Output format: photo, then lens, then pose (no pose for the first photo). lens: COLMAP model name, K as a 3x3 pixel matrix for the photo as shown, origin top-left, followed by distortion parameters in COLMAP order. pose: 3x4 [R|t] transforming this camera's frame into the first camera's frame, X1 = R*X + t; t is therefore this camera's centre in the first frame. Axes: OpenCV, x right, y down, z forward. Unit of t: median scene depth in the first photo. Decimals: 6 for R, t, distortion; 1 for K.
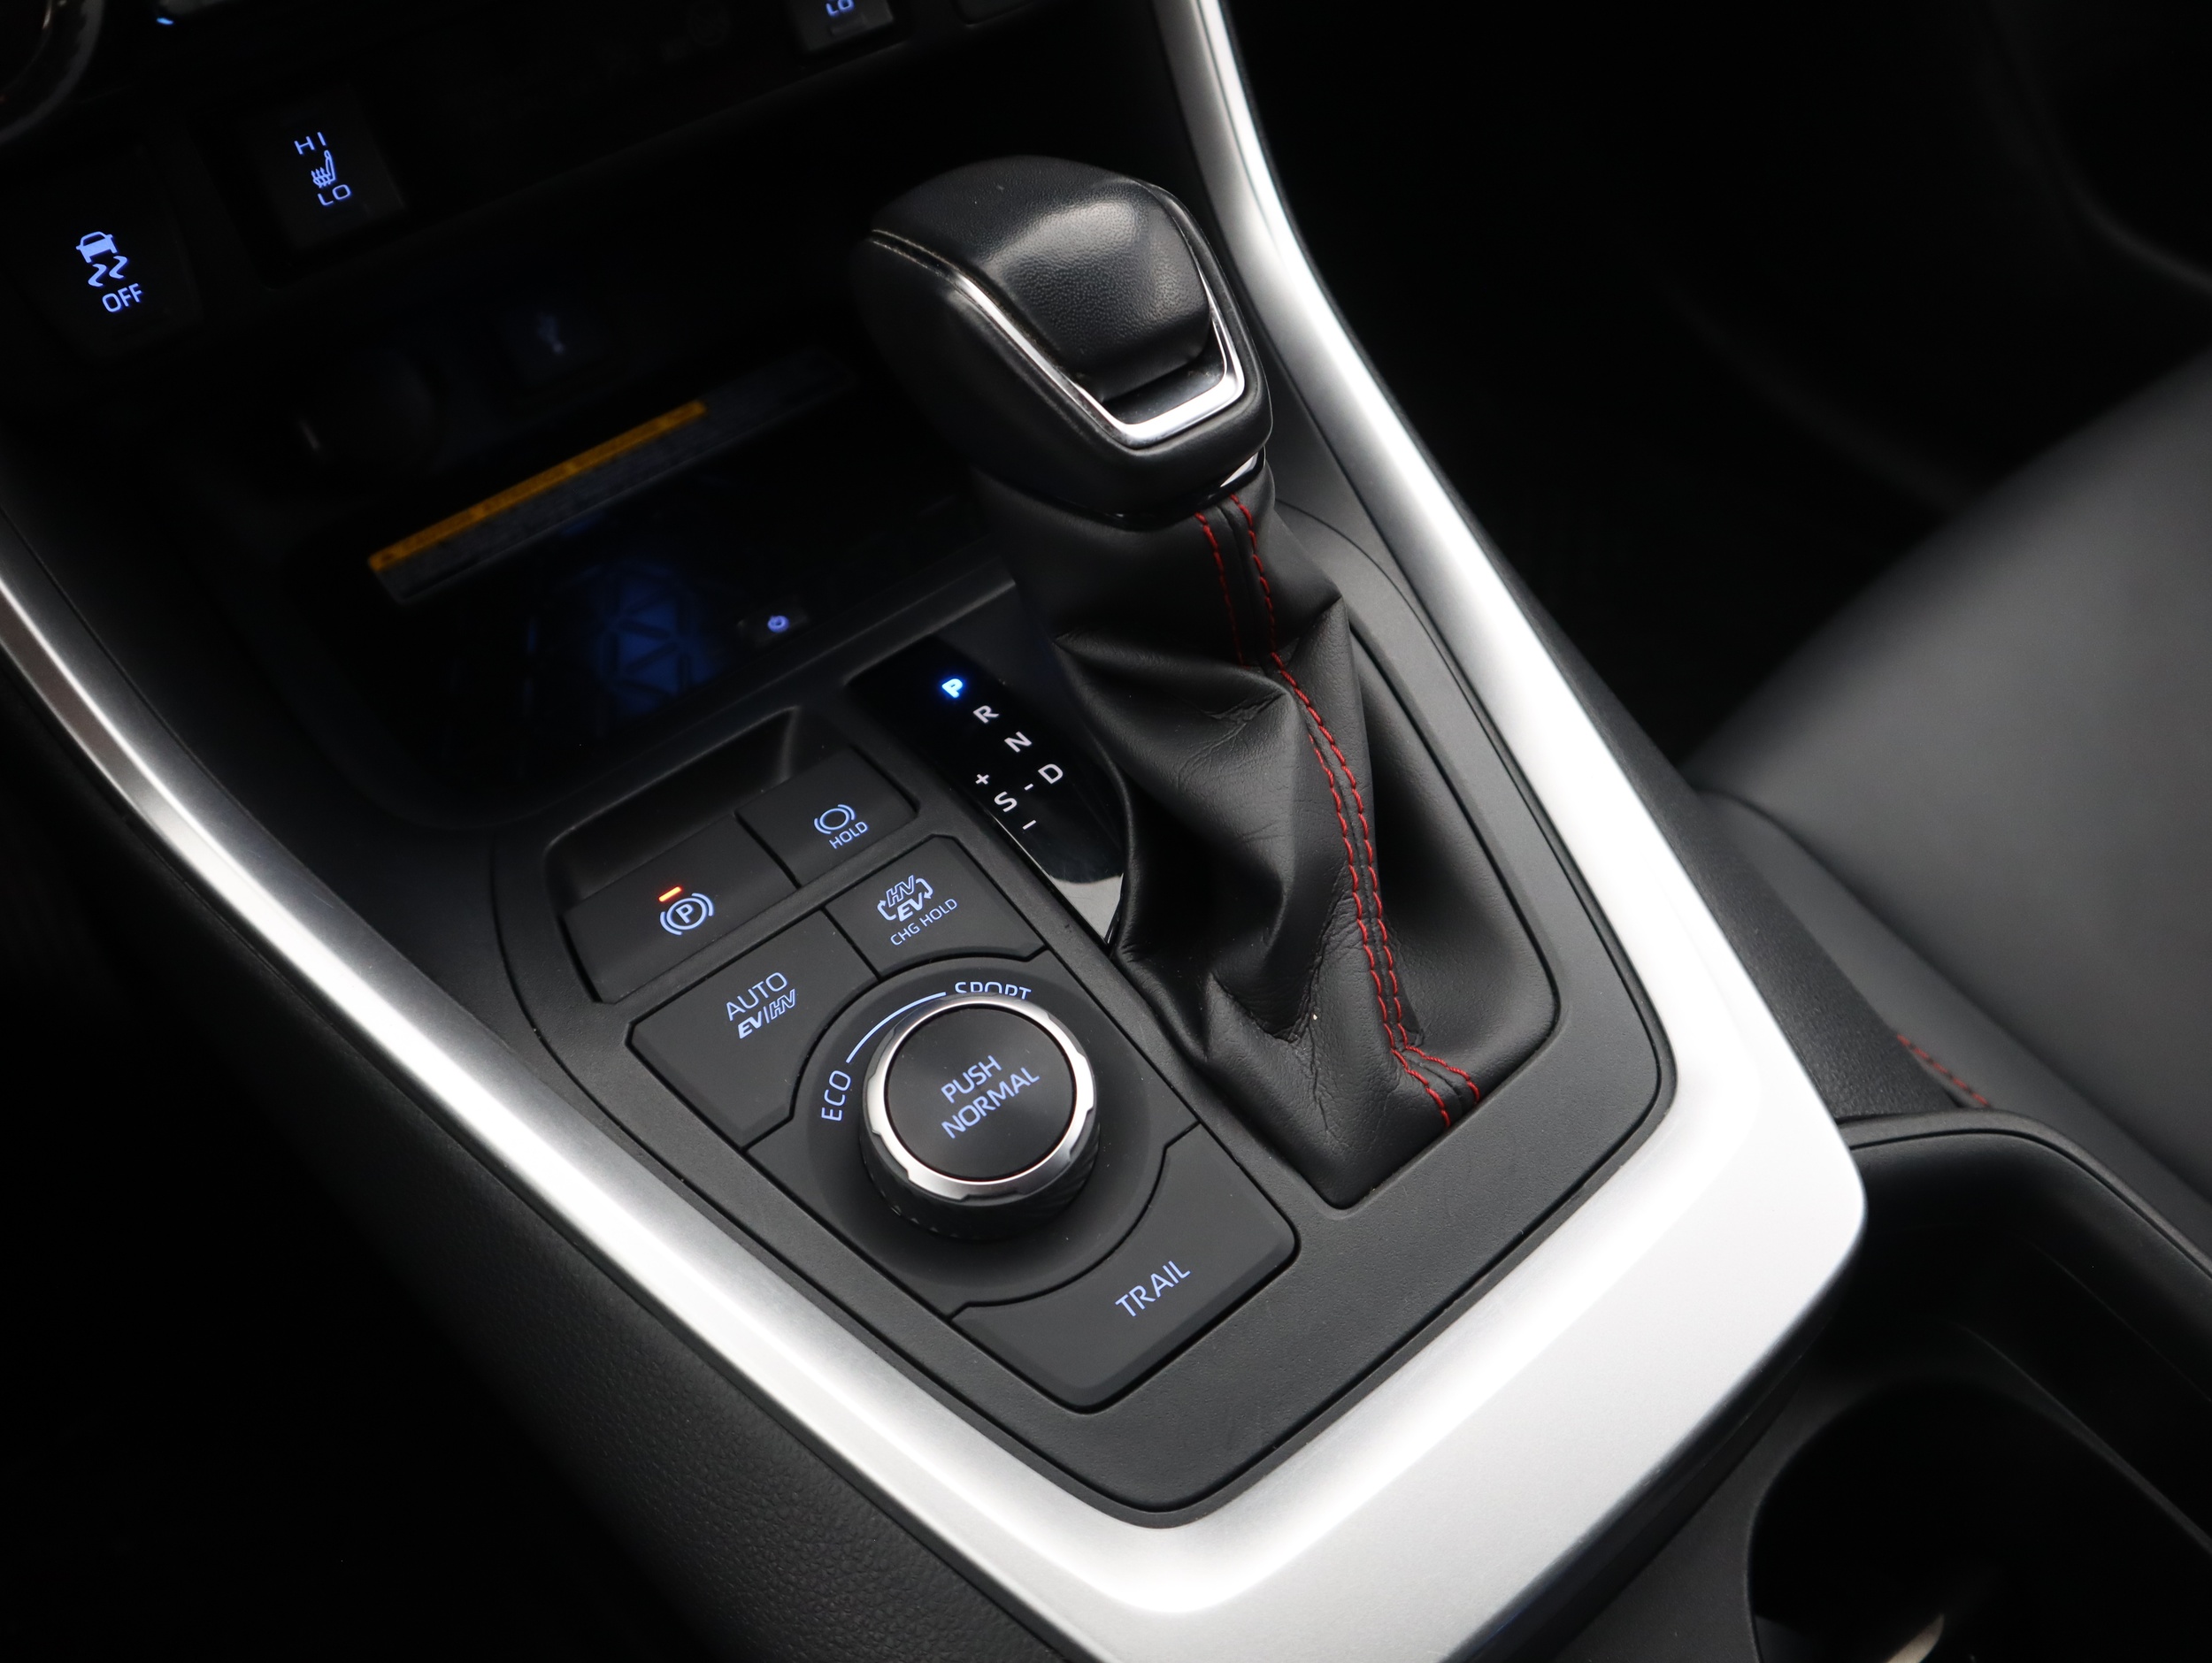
lens RADIAL K [[1735.4, 0, 1105.7], [0, 1735.4, 836.5], [0, 0, 1]] dist [-0.126749, 0.090347]
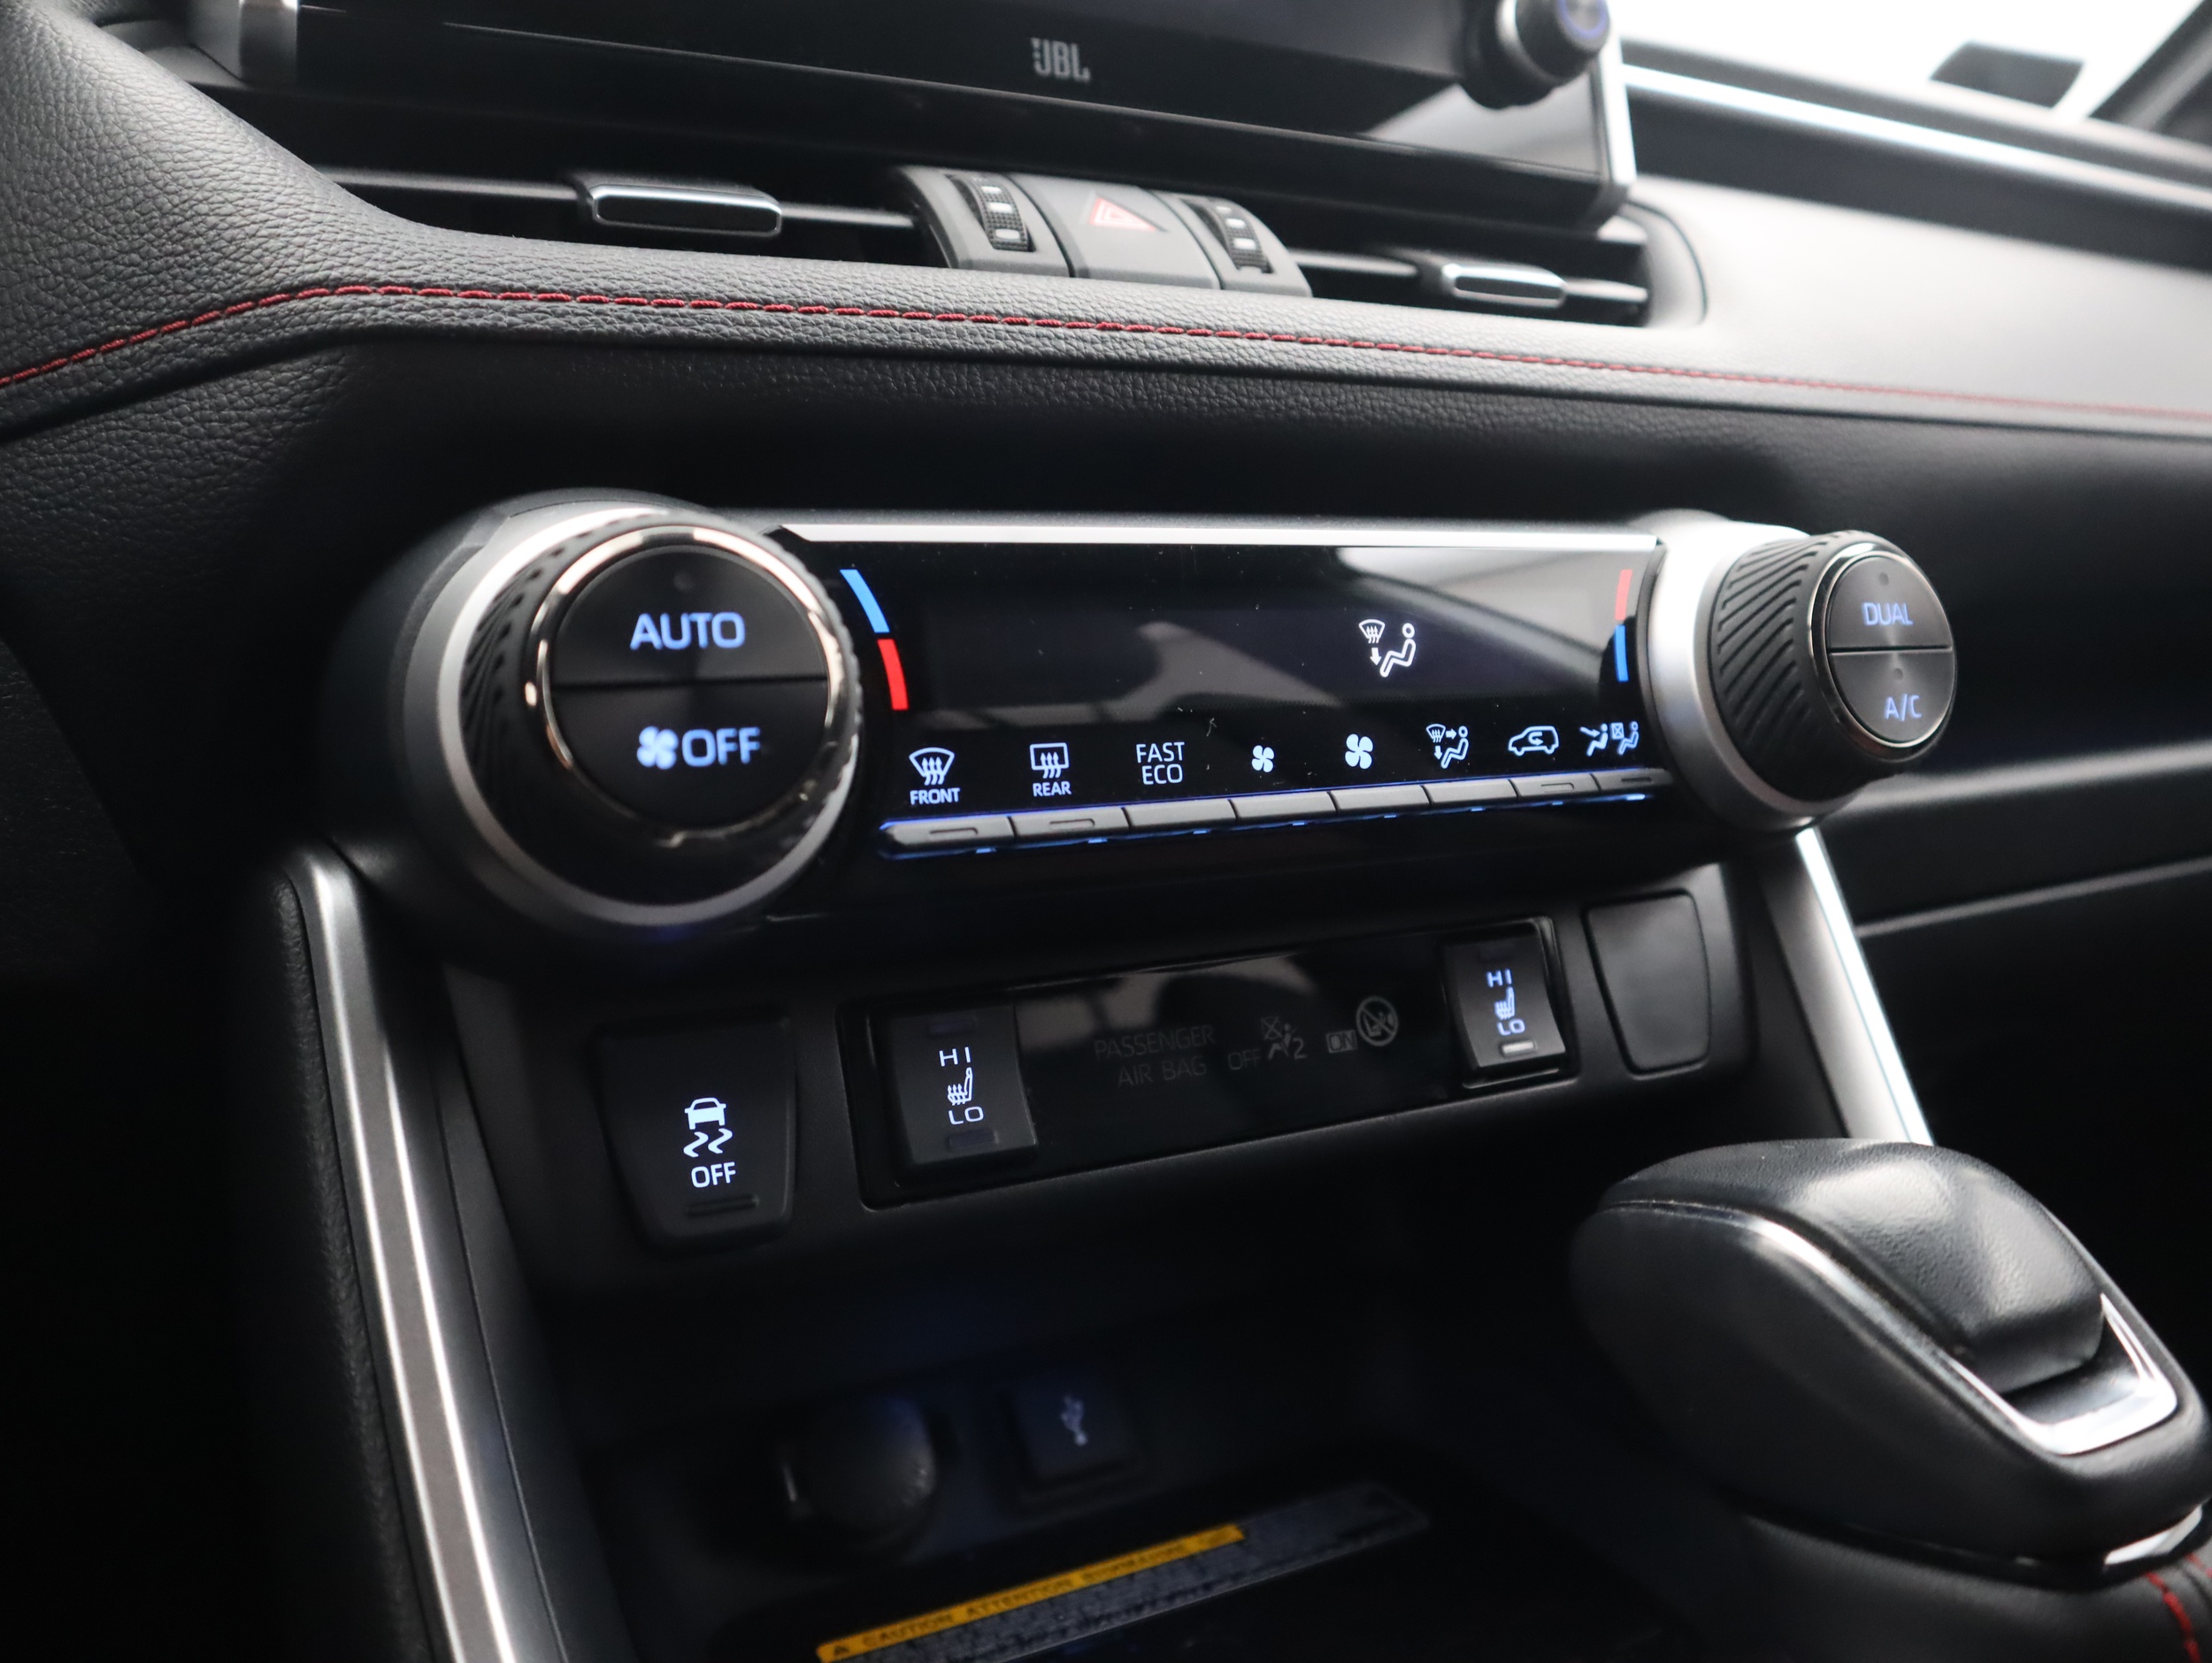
lens RADIAL K [[1735.4, 0, 1105.7], [0, 1735.4, 836.5], [0, 0, 1]] dist [-0.126749, 0.090347]
pose [[0.978406, 0.016571, -0.206026, -0.214395], [-0.153096, 0.727778, -0.668506, 0.097151], [0.138864, 0.685612, 0.714600, 0.284845]]
